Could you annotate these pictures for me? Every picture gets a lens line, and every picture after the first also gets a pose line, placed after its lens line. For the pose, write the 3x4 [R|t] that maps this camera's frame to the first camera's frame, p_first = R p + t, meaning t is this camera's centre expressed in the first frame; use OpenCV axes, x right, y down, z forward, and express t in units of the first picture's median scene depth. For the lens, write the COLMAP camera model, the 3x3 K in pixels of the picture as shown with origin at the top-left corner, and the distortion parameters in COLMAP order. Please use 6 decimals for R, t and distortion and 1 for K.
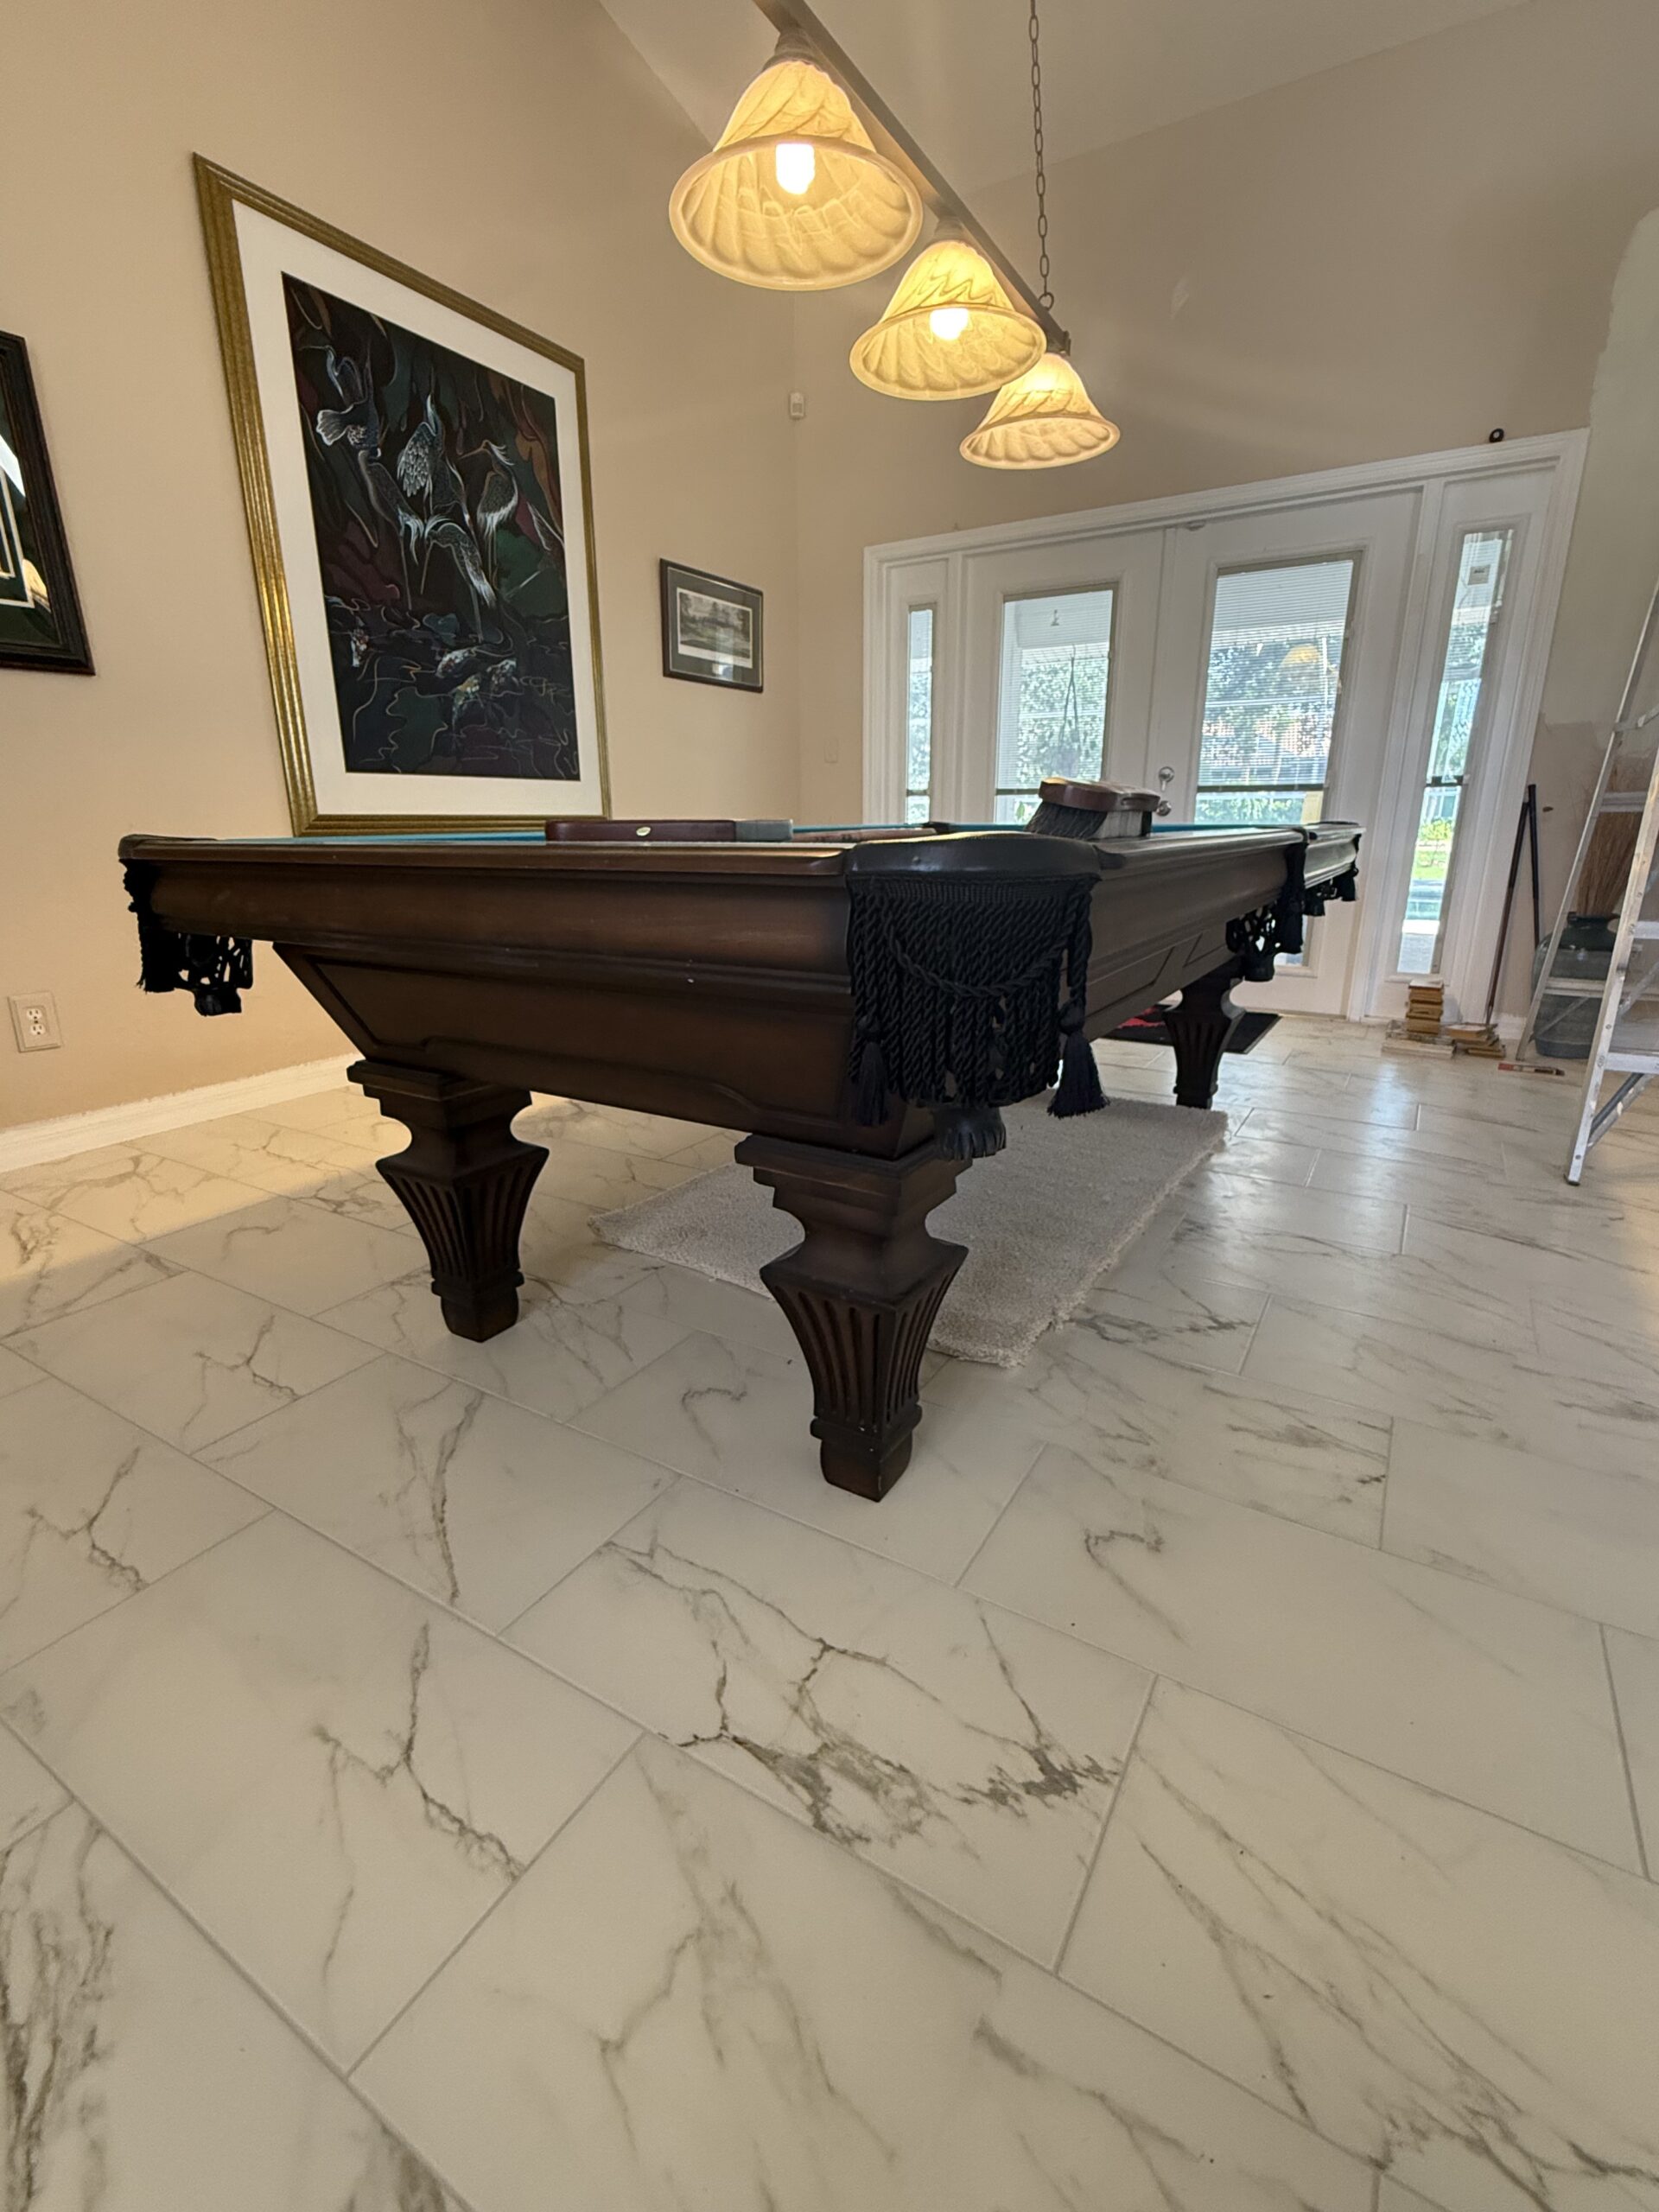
lens RADIAL K [[978.3, 0, 830.9], [0, 978.3, 1106.6], [0, 0, 1]] dist [-0.001080, -0.000213]
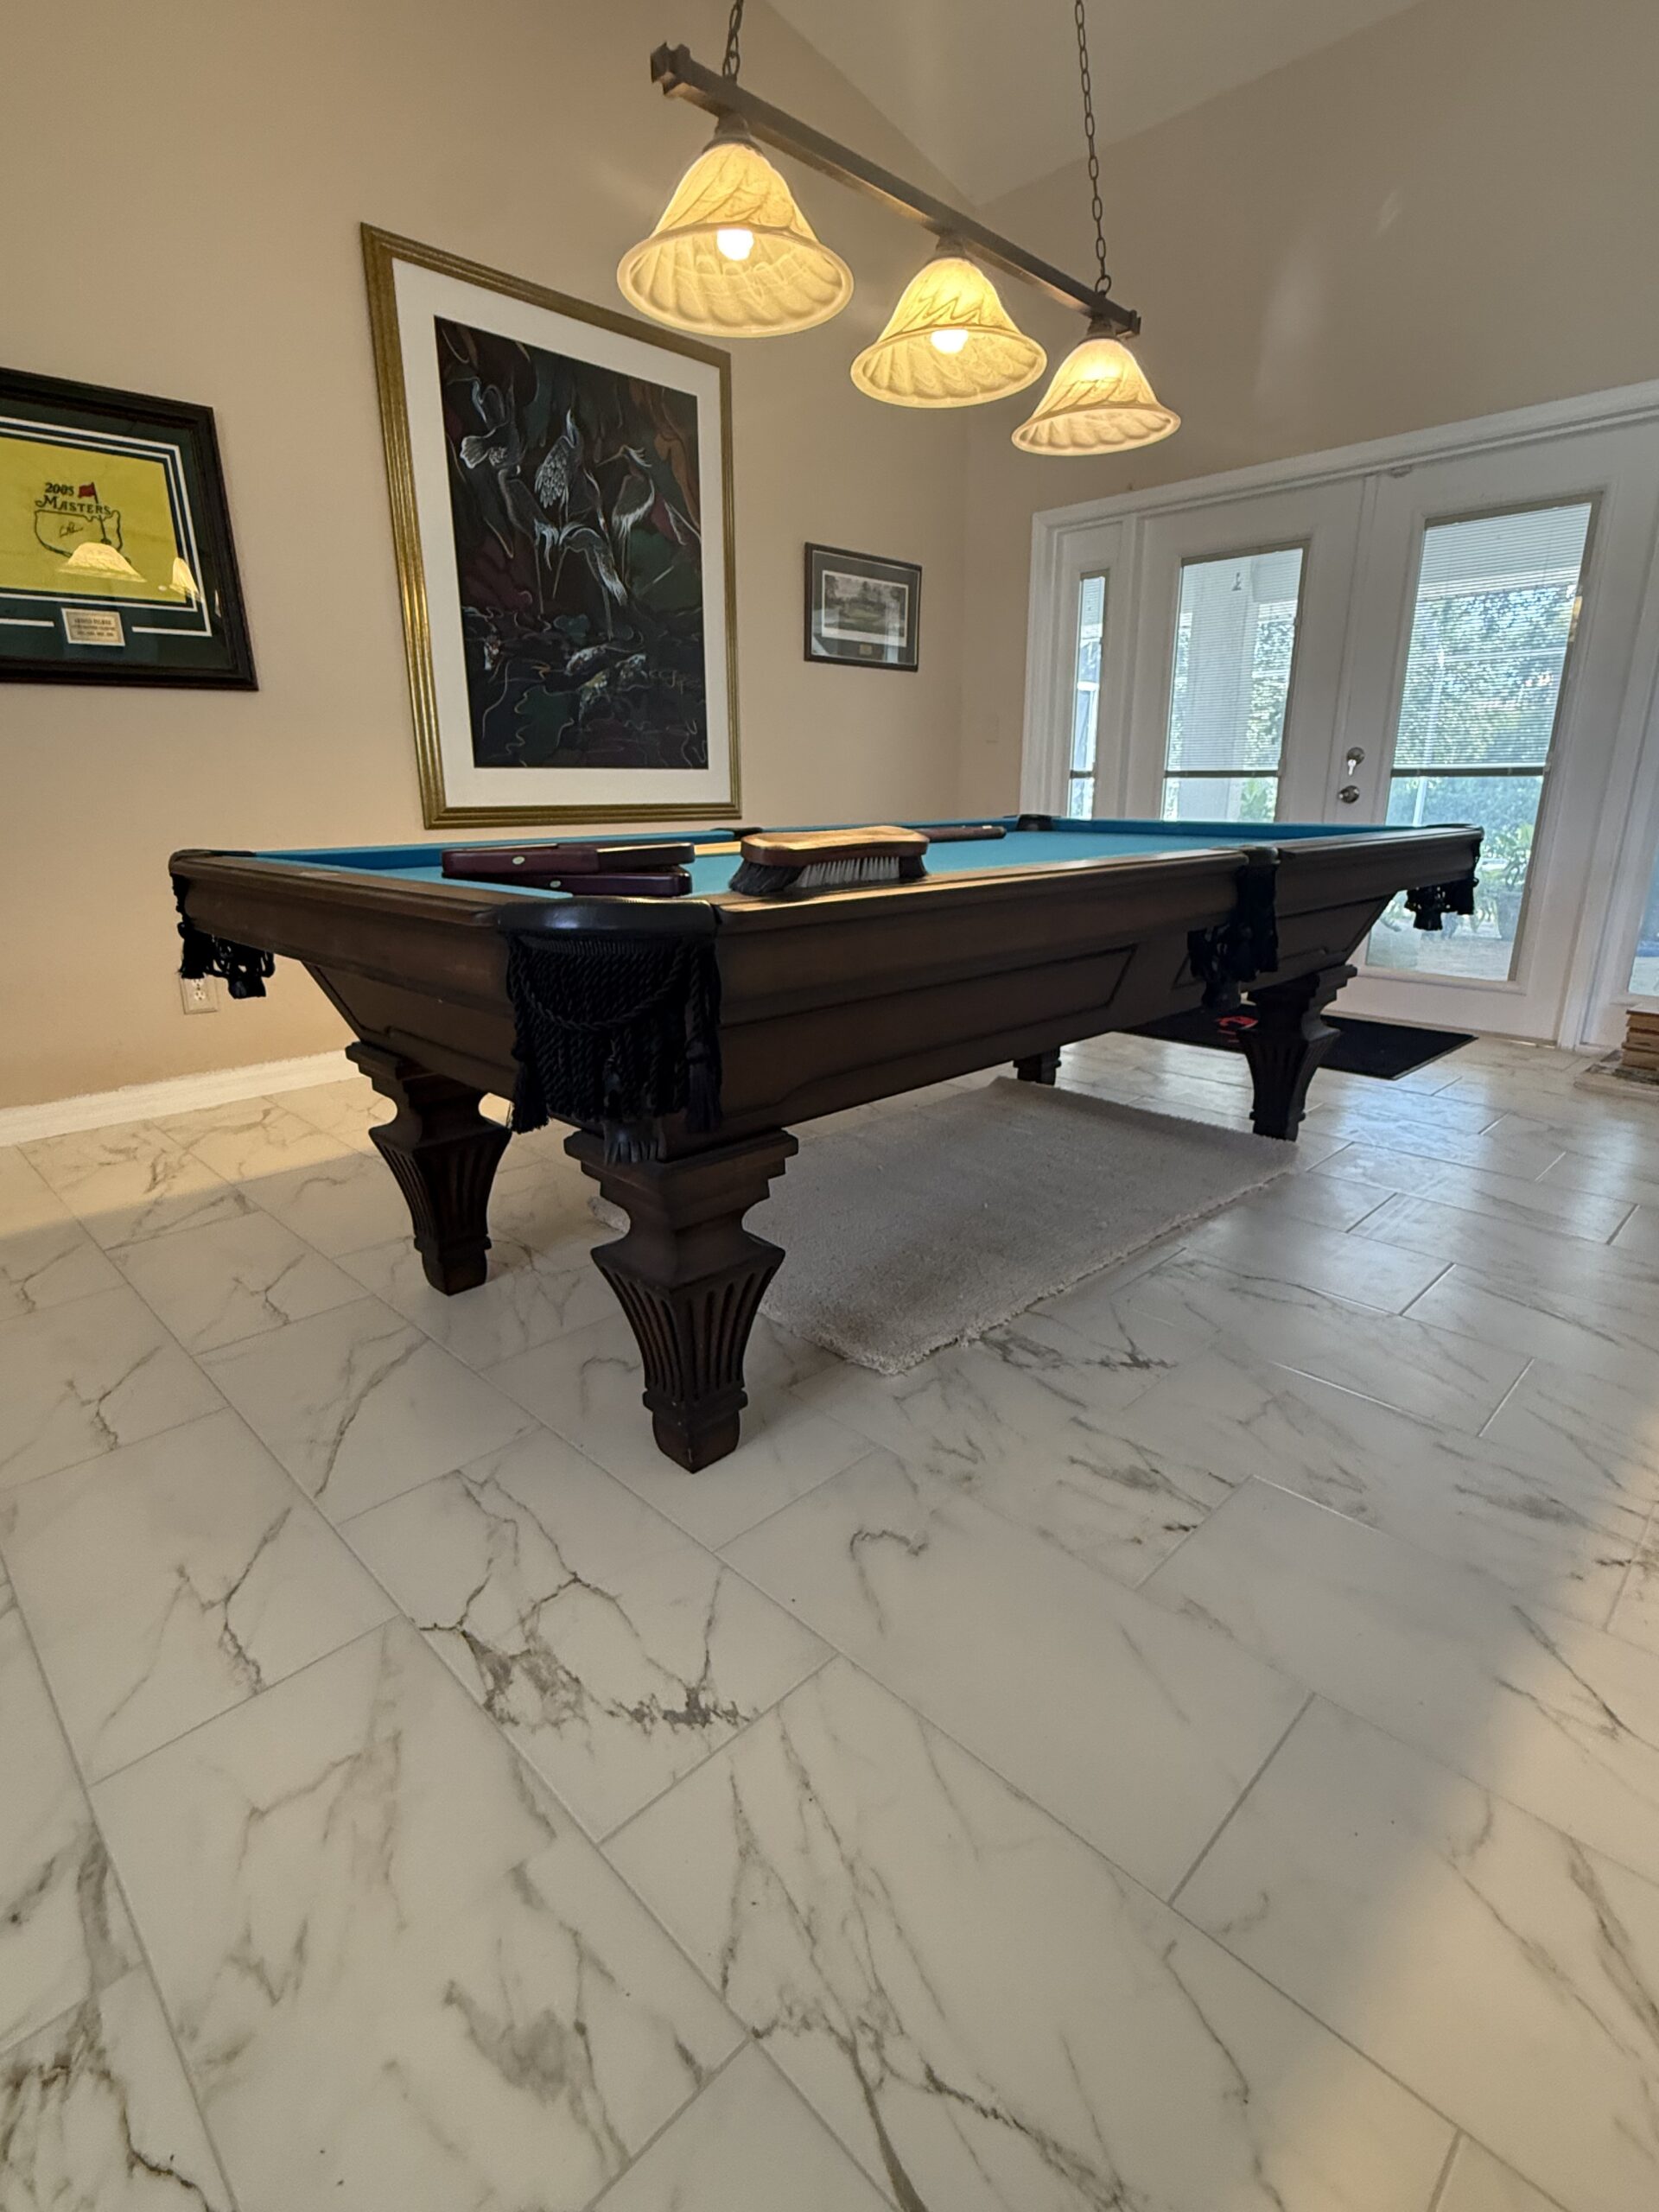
lens RADIAL K [[1061.5, 0, 830.5], [0, 1061.5, 1101.5], [0, 0, 1]] dist [-0.001744, 0.000156]
pose [[0.970904, 0.067912, -0.229636, 0.239679], [-0.066880, 0.997685, 0.012285, -0.019445], [0.229939, 0.003430, 0.973199, -0.065988]]
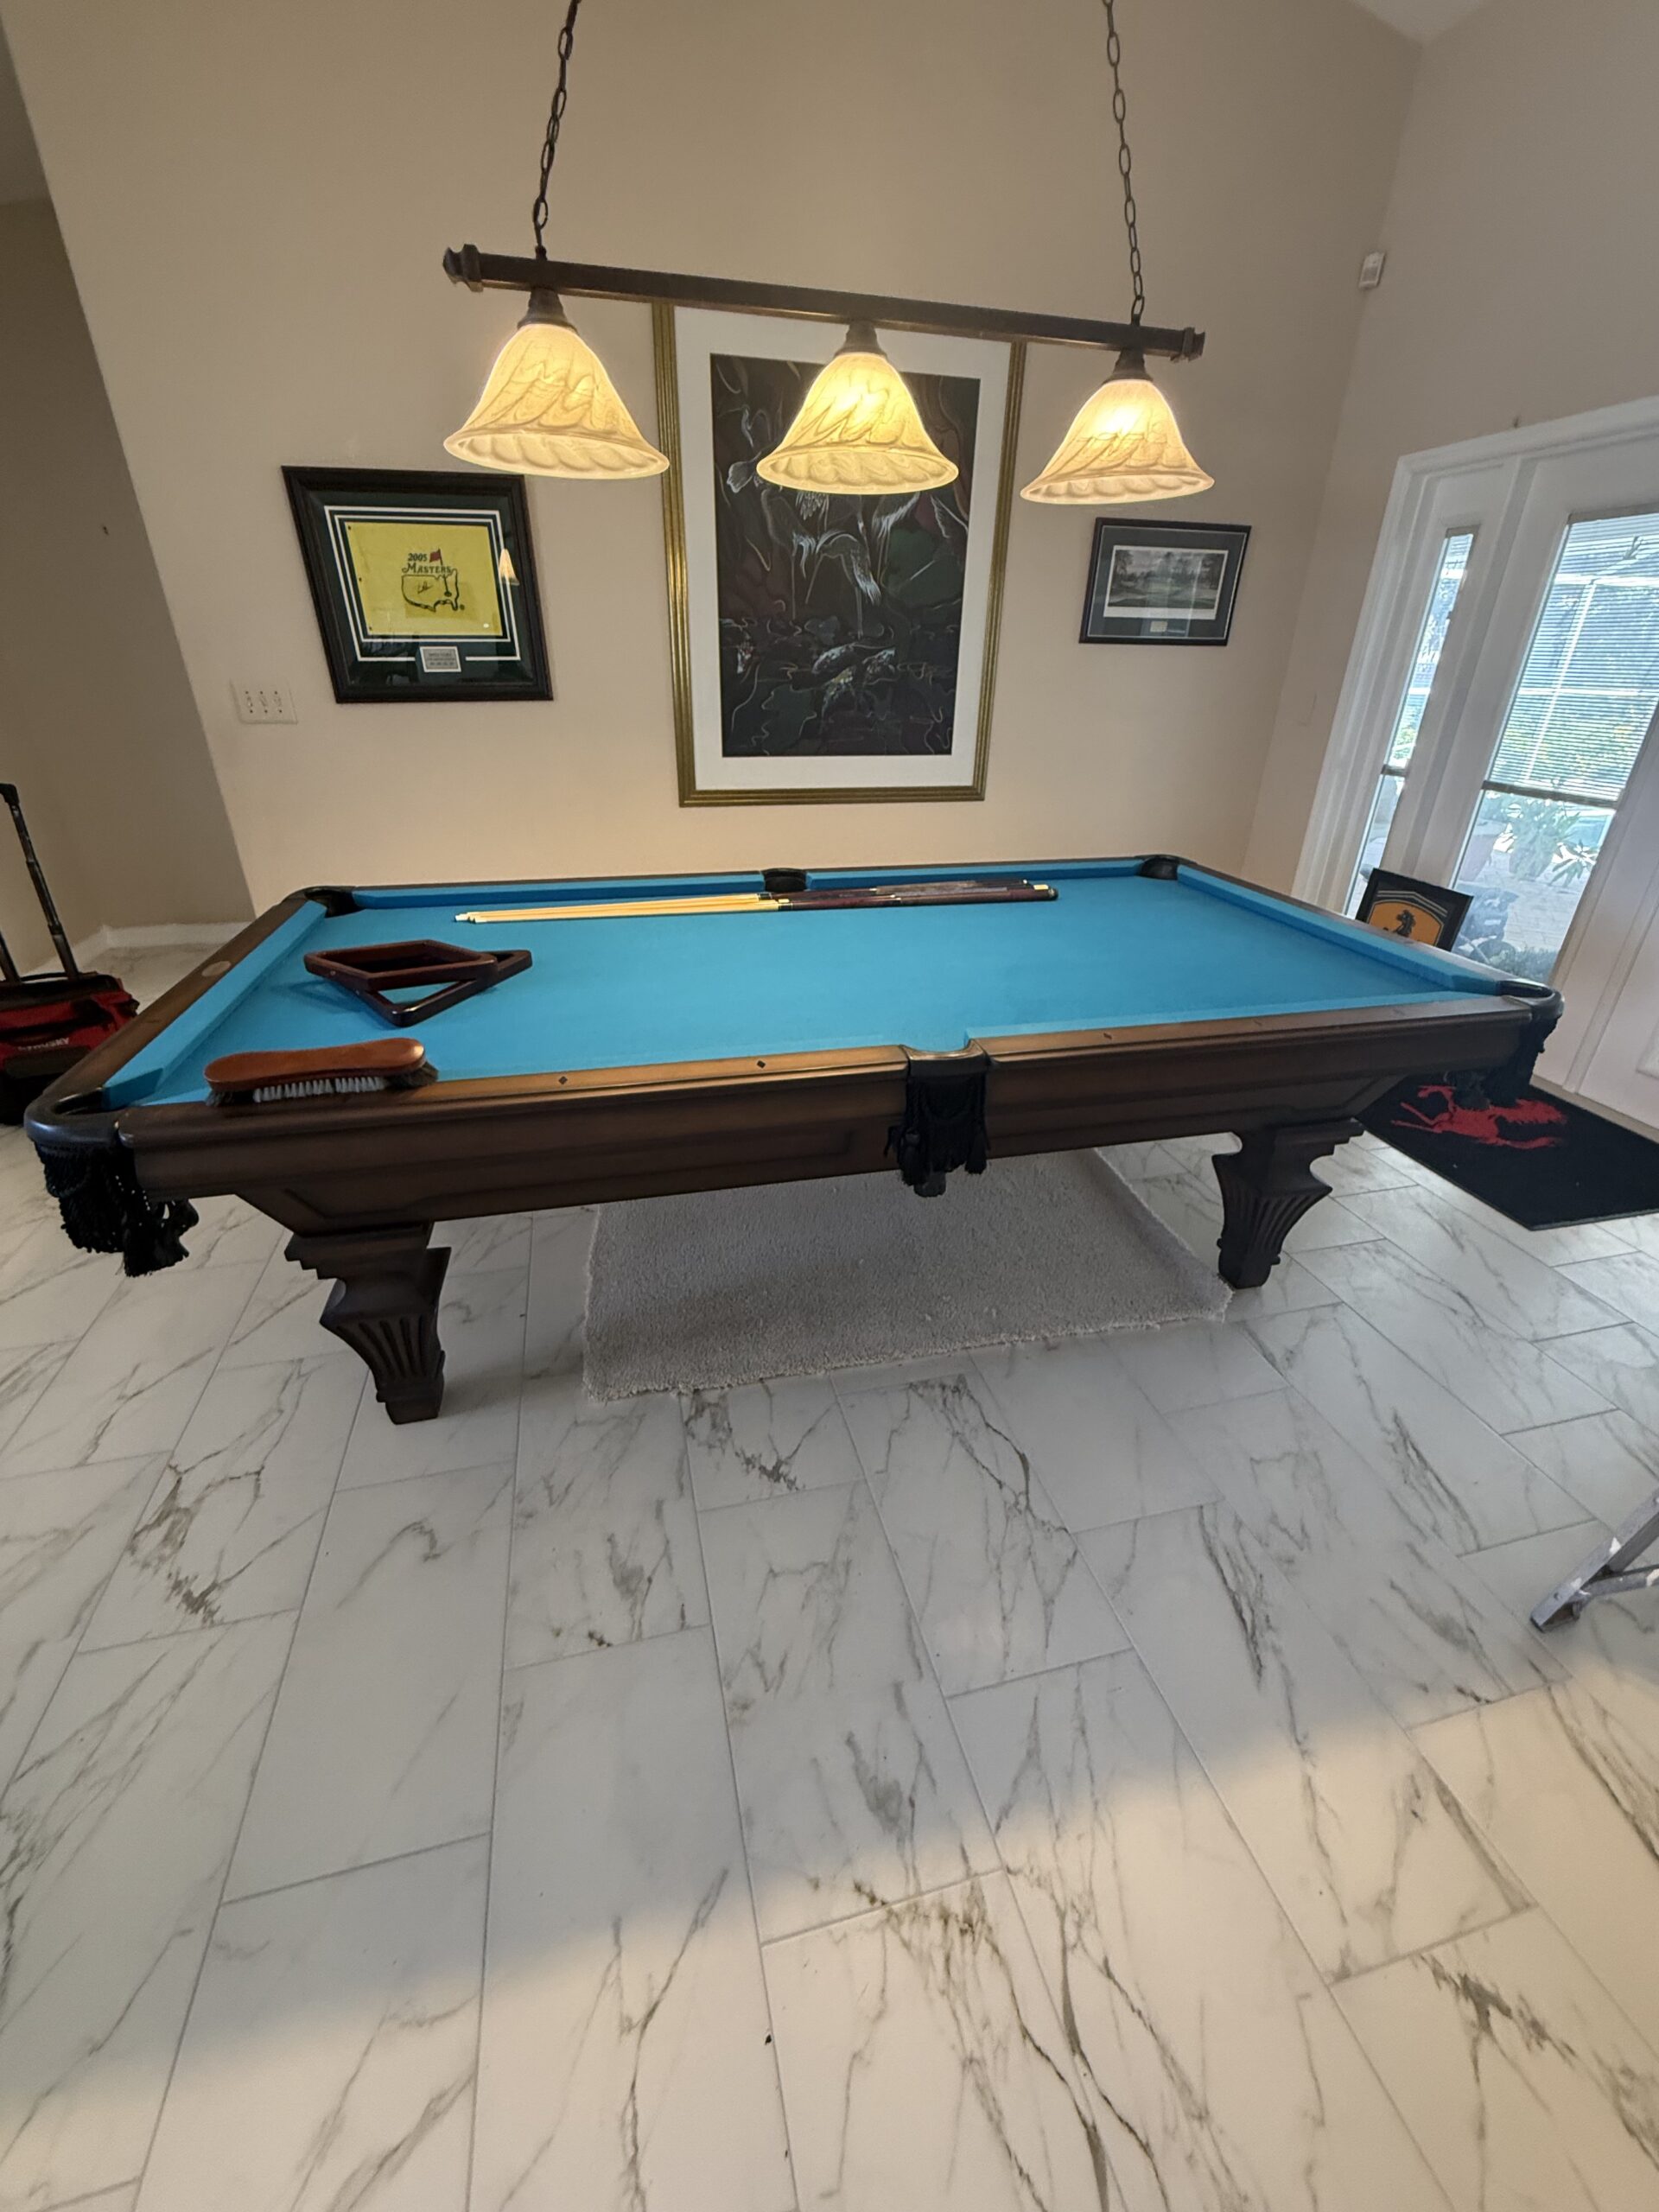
lens RADIAL K [[896.9, 0, 833.6], [0, 896.9, 1105.7], [0, 0, 1]] dist [-0.000693, 0.000103]
pose [[0.716256, 0.328739, -0.615554, 0.677025], [-0.215859, 0.943199, 0.252547, -0.313223], [0.663613, -0.048016, 0.746534, 0.230376]]
